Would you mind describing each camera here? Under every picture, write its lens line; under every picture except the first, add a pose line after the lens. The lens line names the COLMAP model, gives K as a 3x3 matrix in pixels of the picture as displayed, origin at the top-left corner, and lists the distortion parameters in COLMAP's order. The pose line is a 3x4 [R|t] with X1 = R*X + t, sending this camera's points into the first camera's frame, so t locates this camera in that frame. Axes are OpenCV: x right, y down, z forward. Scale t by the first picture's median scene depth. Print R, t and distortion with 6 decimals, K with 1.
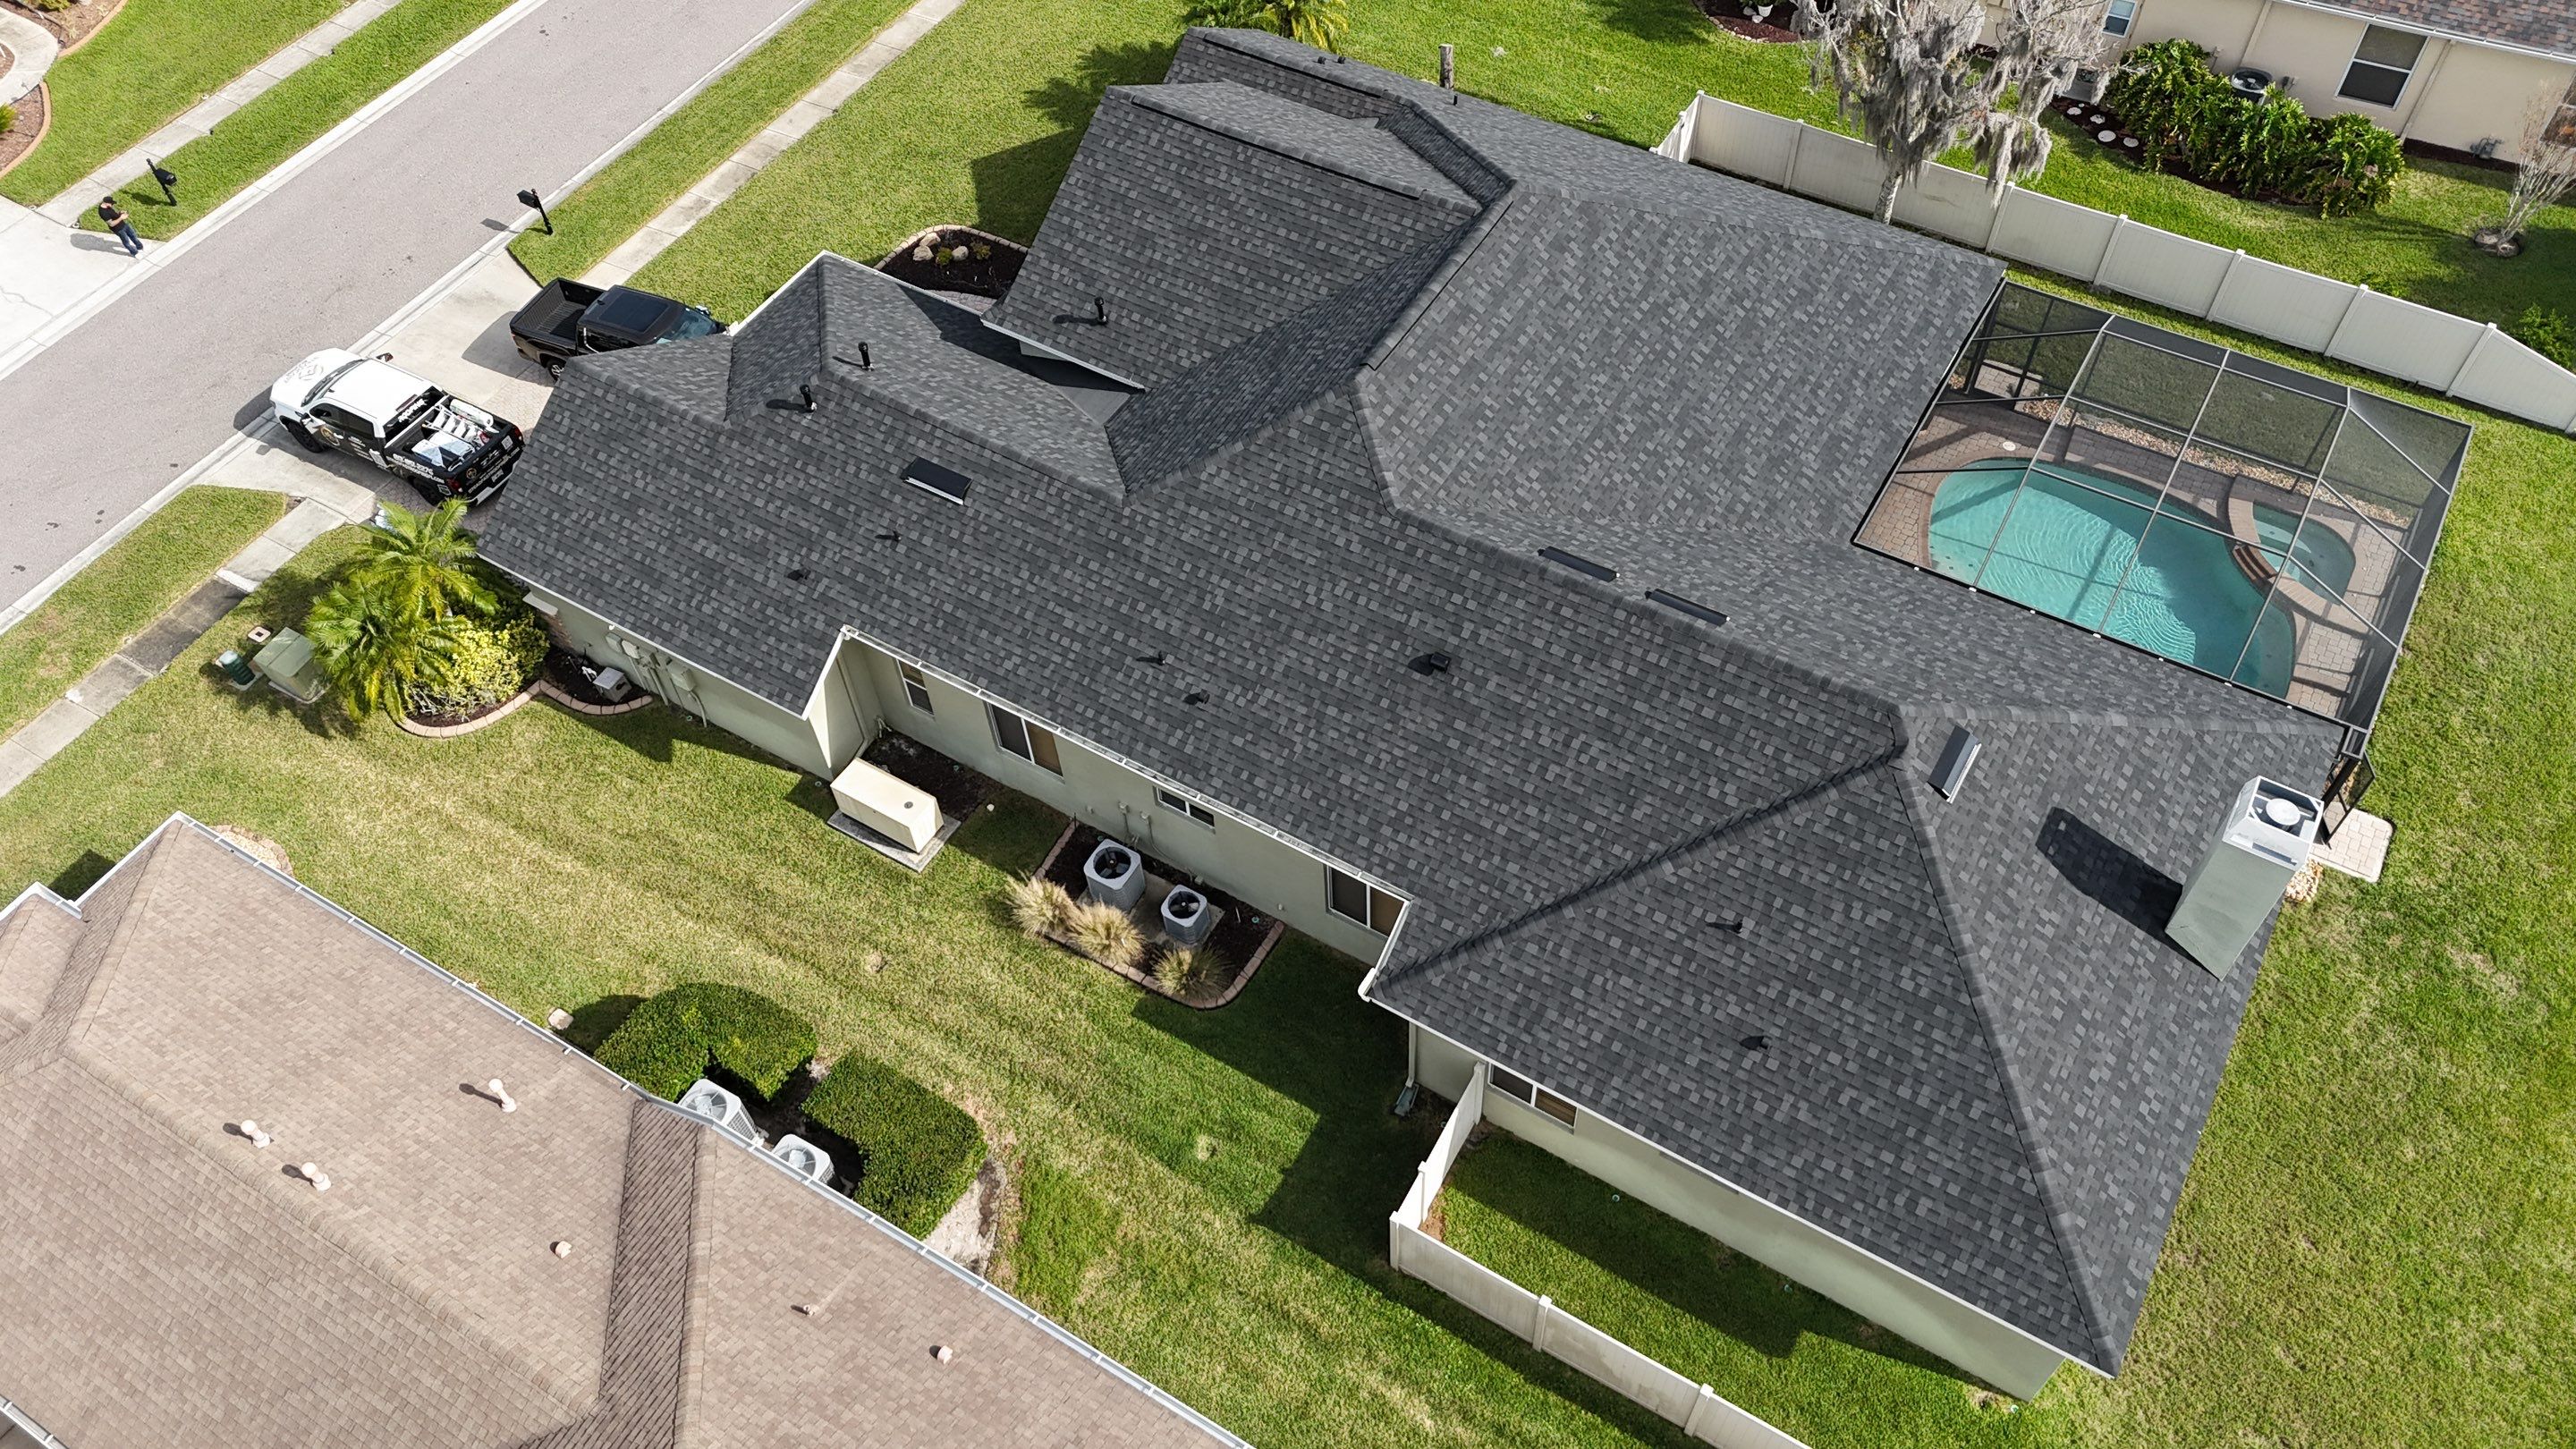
lens RADIAL K [[1889.6, 0, 1290.0], [0, 1889.6, 724.3], [0, 0, 1]] dist [0.077859, -0.076464]
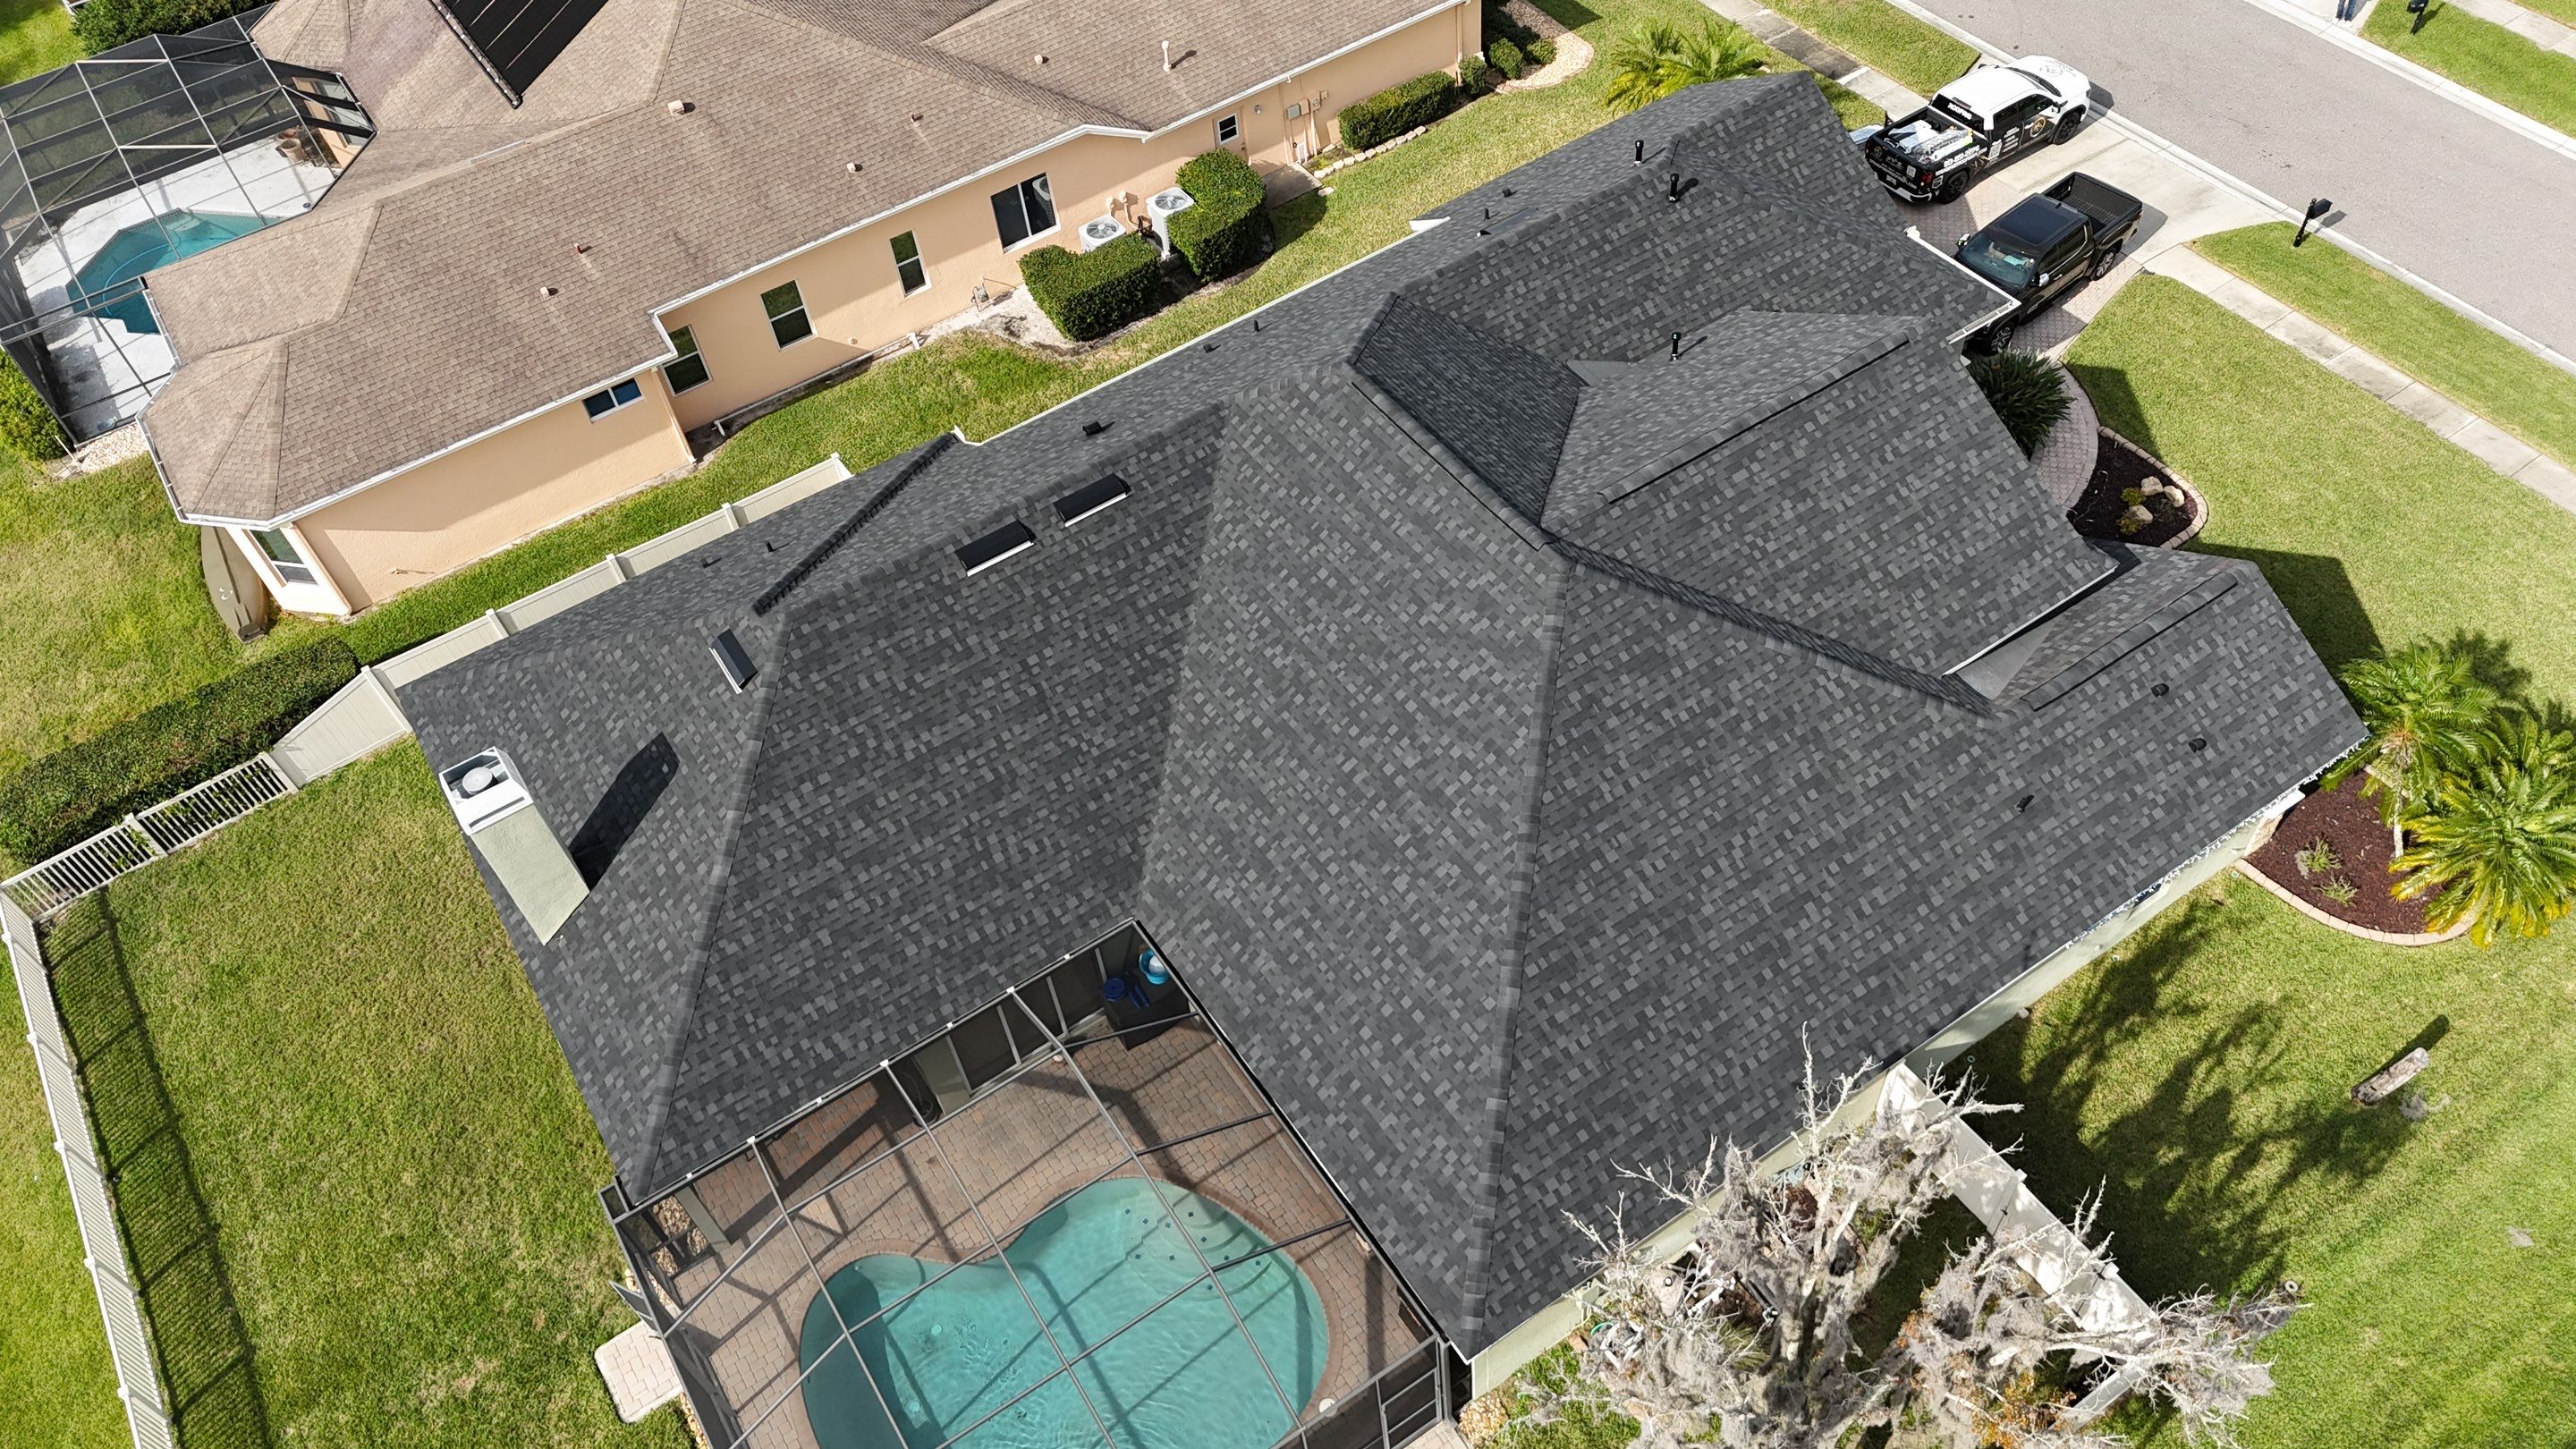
lens RADIAL K [[1889.6, 0, 1292.0], [0, 1889.6, 720.9], [0, 0, 1]] dist [0.077859, -0.076464]
pose [[-0.425521, 0.739910, -0.521022, 0.672890], [-0.658731, 0.141511, 0.738950, -0.830832], [0.620487, 0.657653, 0.427186, 0.626899]]
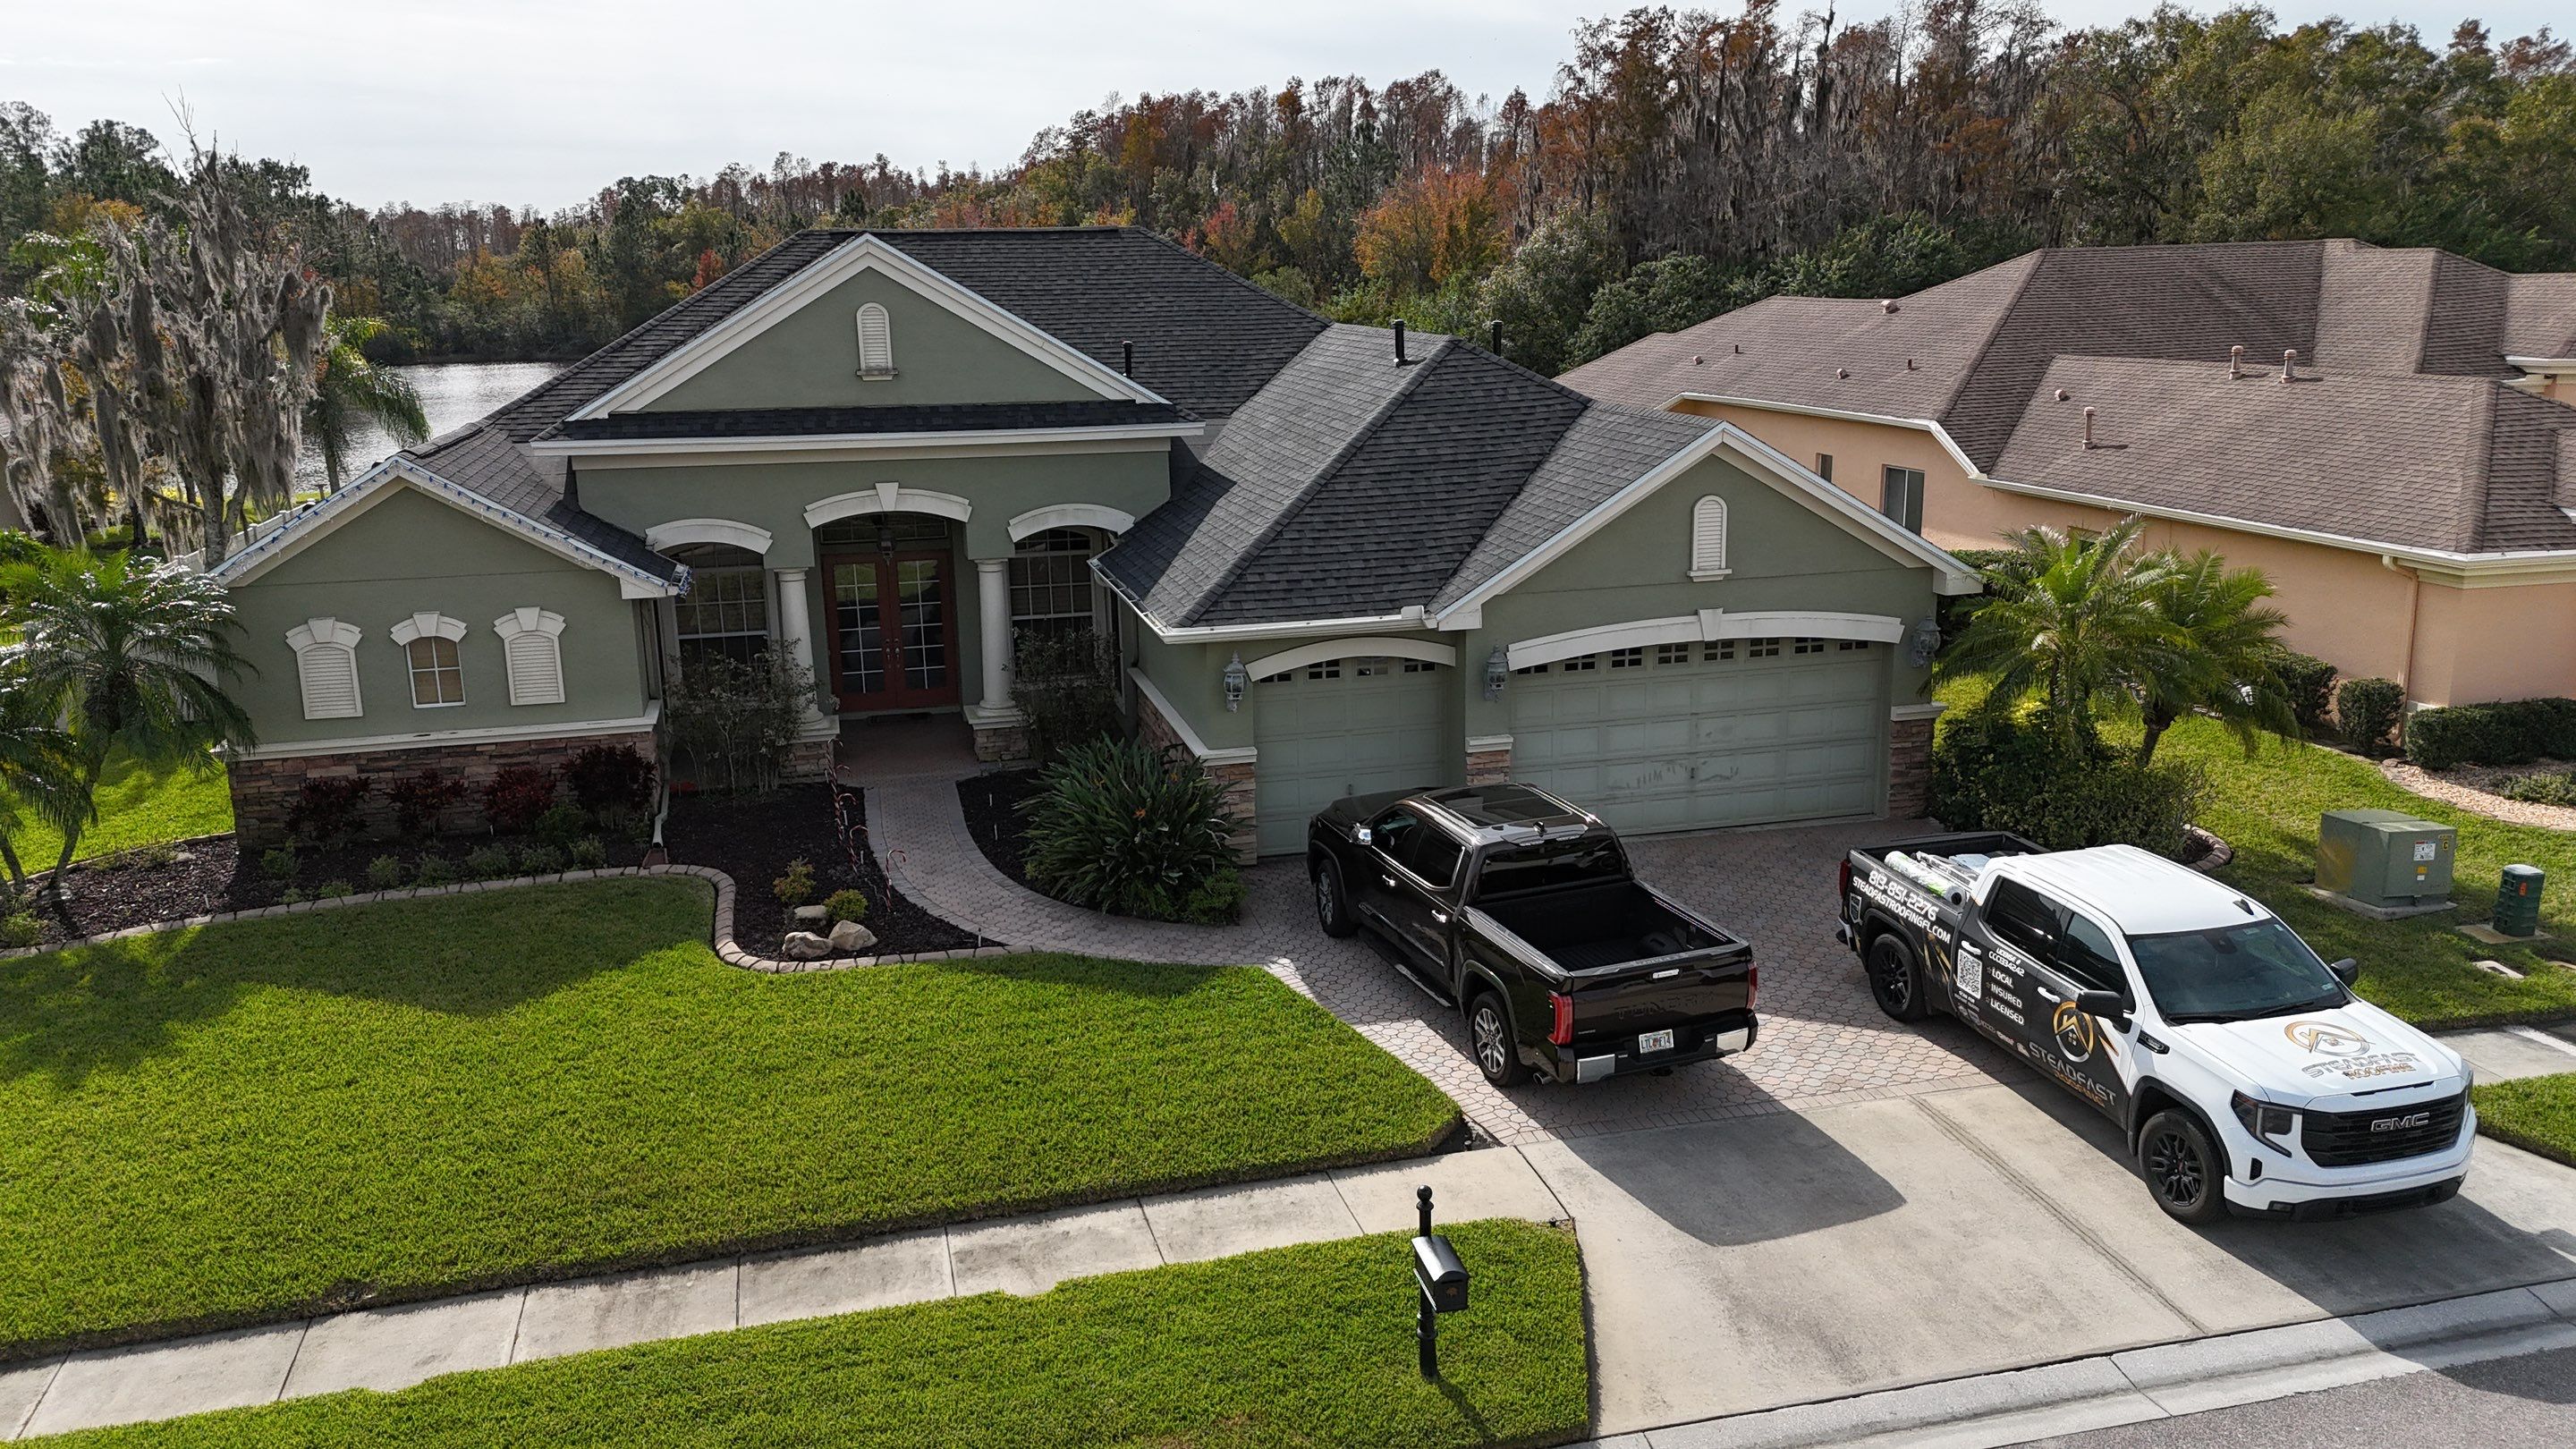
lens RADIAL K [[1889.6, 0, 1294.6], [0, 1889.6, 715.6], [0, 0, 1]] dist [0.077859, -0.076464]
pose [[-0.704846, -0.110762, 0.700660, -0.769609], [0.591114, 0.454322, 0.666465, -0.681303], [-0.392144, 0.883925, -0.254754, 1.391259]]
